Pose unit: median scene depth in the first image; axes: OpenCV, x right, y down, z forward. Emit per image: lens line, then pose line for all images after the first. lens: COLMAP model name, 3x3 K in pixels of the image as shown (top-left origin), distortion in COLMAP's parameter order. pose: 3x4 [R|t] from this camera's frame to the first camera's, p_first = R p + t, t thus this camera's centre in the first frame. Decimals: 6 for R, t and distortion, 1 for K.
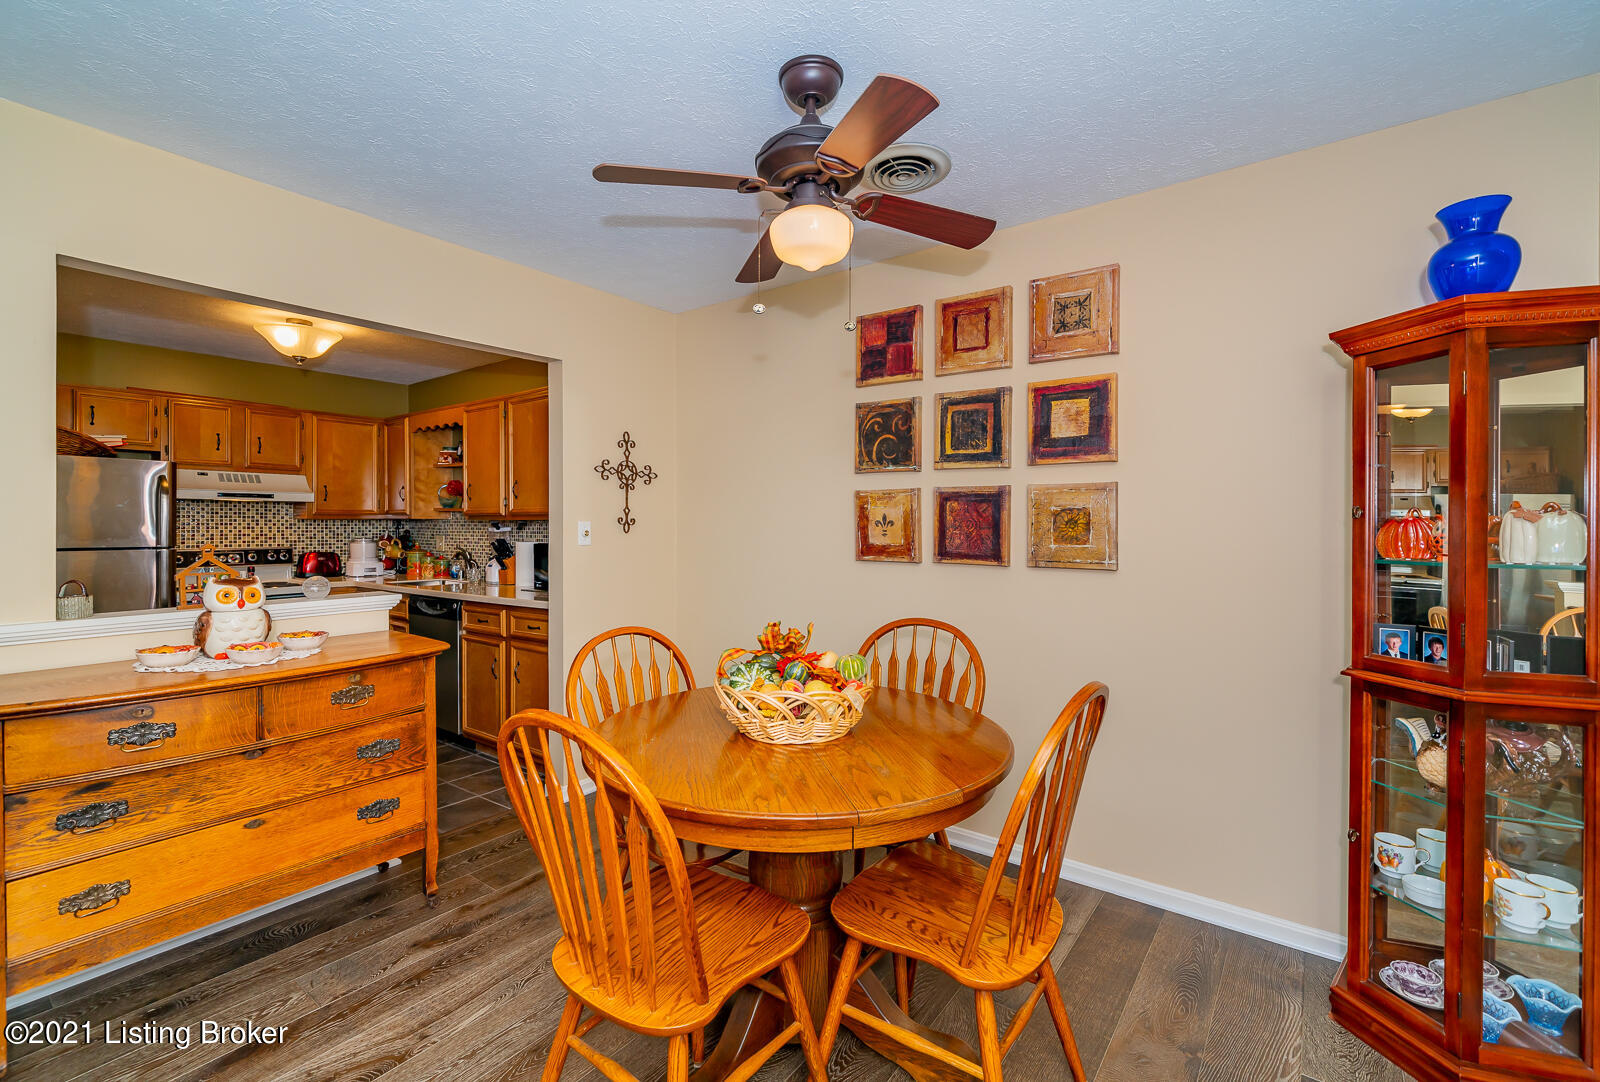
lens RADIAL K [[710.0, 0, 816.9], [0, 710.0, 527.8], [0, 0, 1]] dist [0.001286, 0.000099]
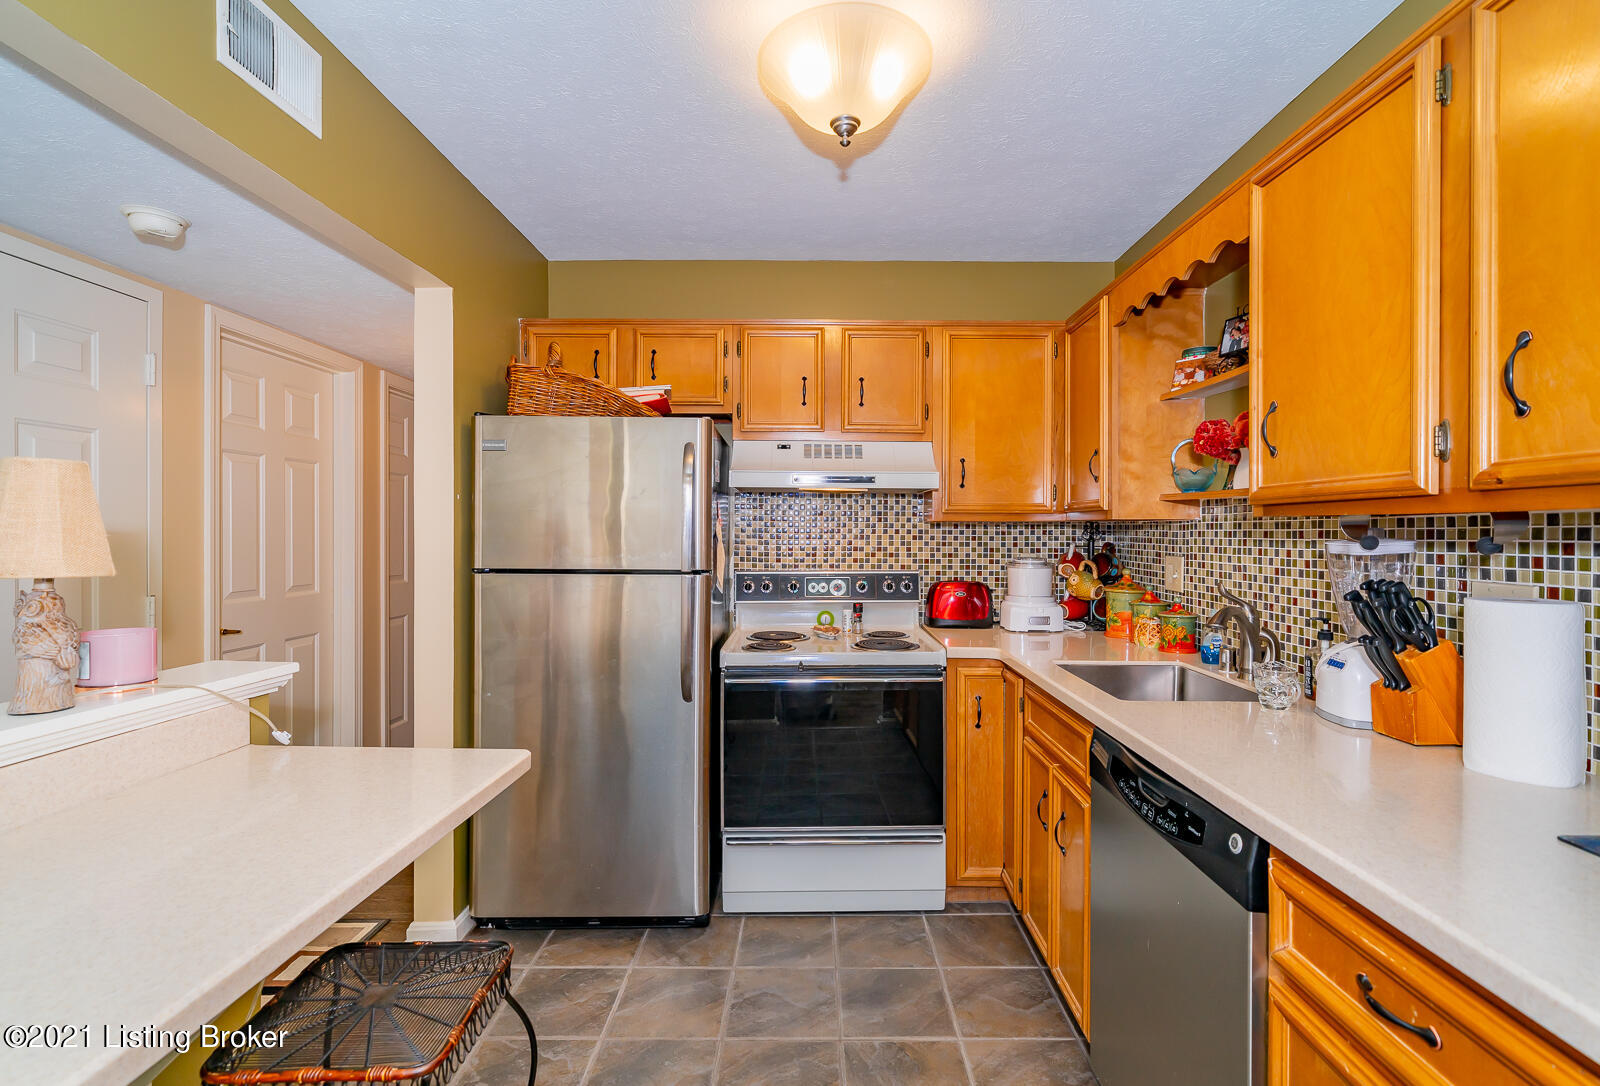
lens RADIAL K [[710.0, 0, 816.9], [0, 710.0, 529.8], [0, 0, 1]] dist [0.001286, 0.000099]
pose [[0.591285, -0.002374, -0.806460, -0.324537], [-0.006618, 0.999948, -0.007796, -0.001478], [0.806436, 0.009947, 0.591238, 0.593915]]
